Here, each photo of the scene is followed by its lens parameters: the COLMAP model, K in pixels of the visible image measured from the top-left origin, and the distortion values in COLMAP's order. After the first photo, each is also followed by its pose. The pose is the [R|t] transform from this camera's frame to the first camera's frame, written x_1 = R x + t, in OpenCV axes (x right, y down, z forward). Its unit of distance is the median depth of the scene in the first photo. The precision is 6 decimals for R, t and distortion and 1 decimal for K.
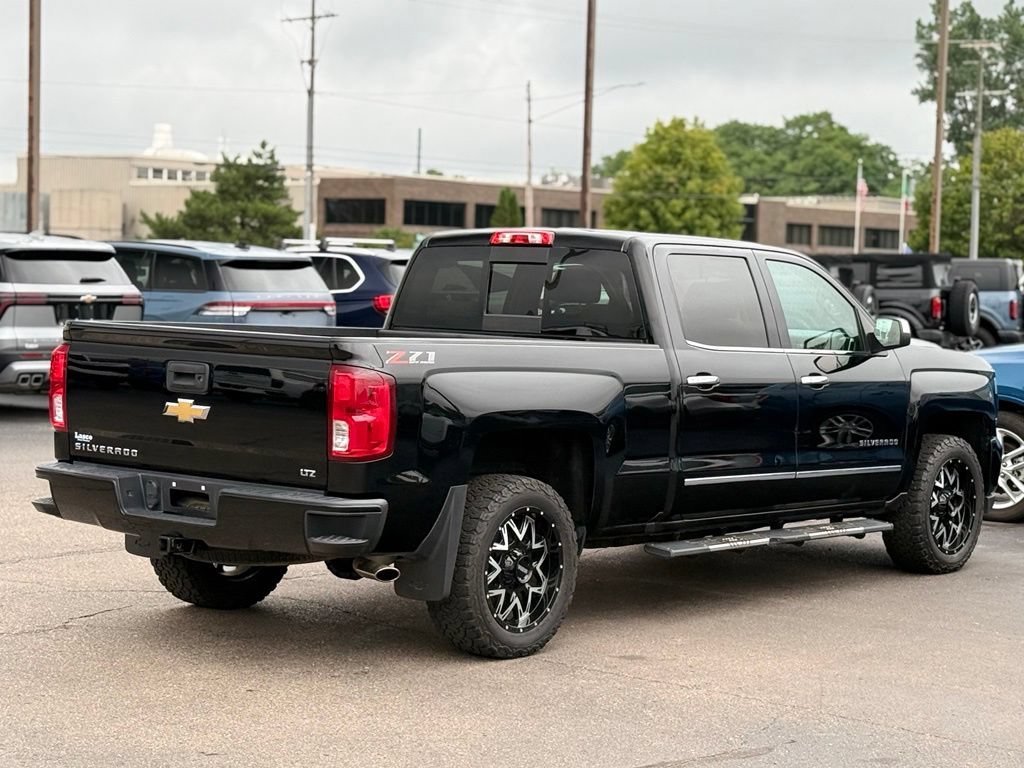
lens RADIAL K [[2357.6, 0, 514.6], [0, 2357.6, 373.0], [0, 0, 1]] dist [0.127255, 0.000000]
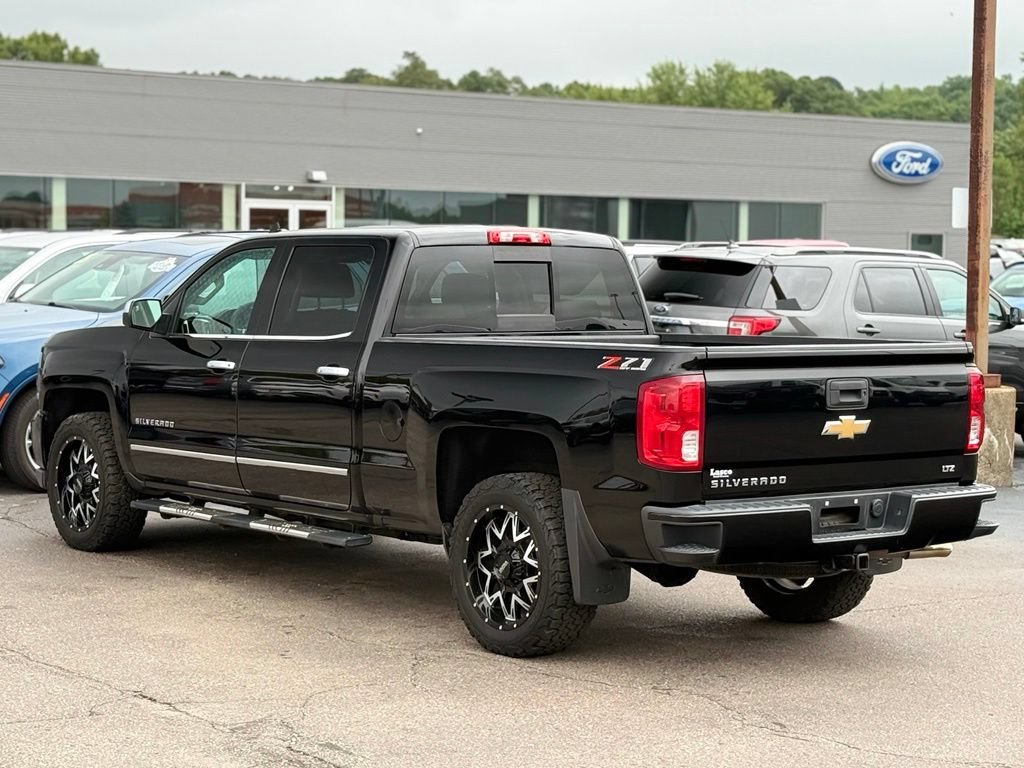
lens RADIAL K [[2352.1, 0, 513.8], [0, 2352.1, 383.2], [0, 0, 1]] dist [0.154366, 0.000000]
pose [[0.211795, -0.087598, 0.973380, -1.024004], [0.039033, 0.995939, 0.081135, -0.080199], [-0.976534, 0.020810, 0.214354, 0.829668]]
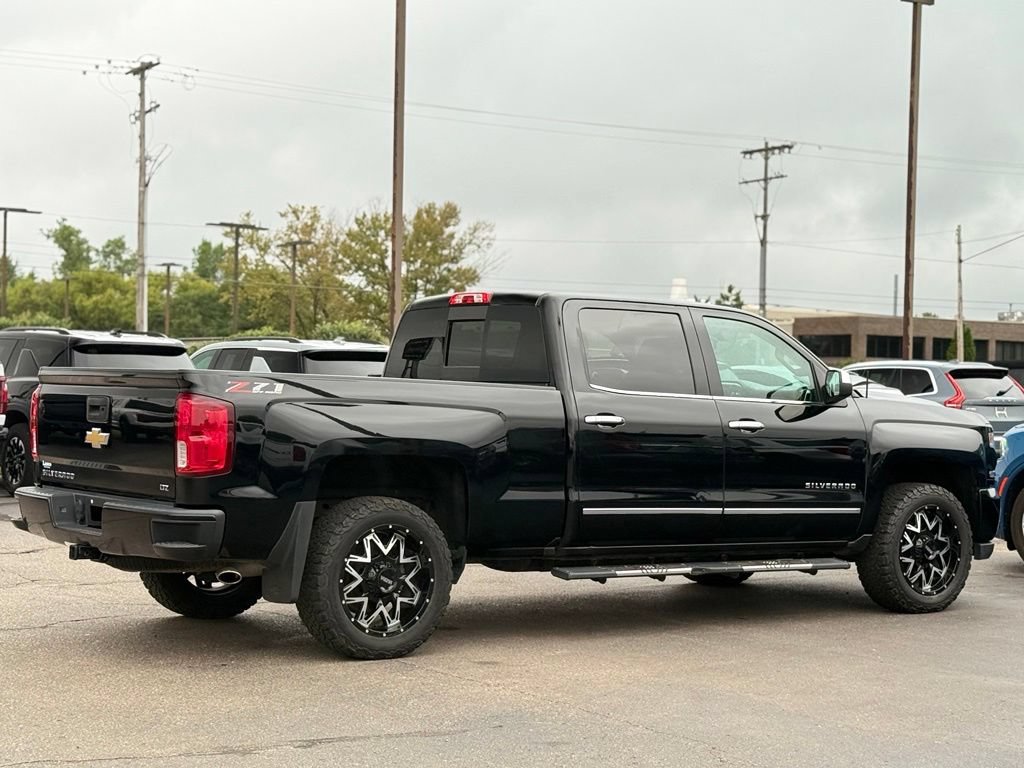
lens RADIAL K [[2012.7, 0, 514.3], [0, 2012.7, 359.7], [0, 0, 1]] dist [0.112899, 0.000000]
pose [[0.965327, -0.013464, -0.260697, 0.290010], [-0.004522, 0.997657, -0.068271, 0.040285], [0.261006, 0.067083, 0.963004, 0.077111]]
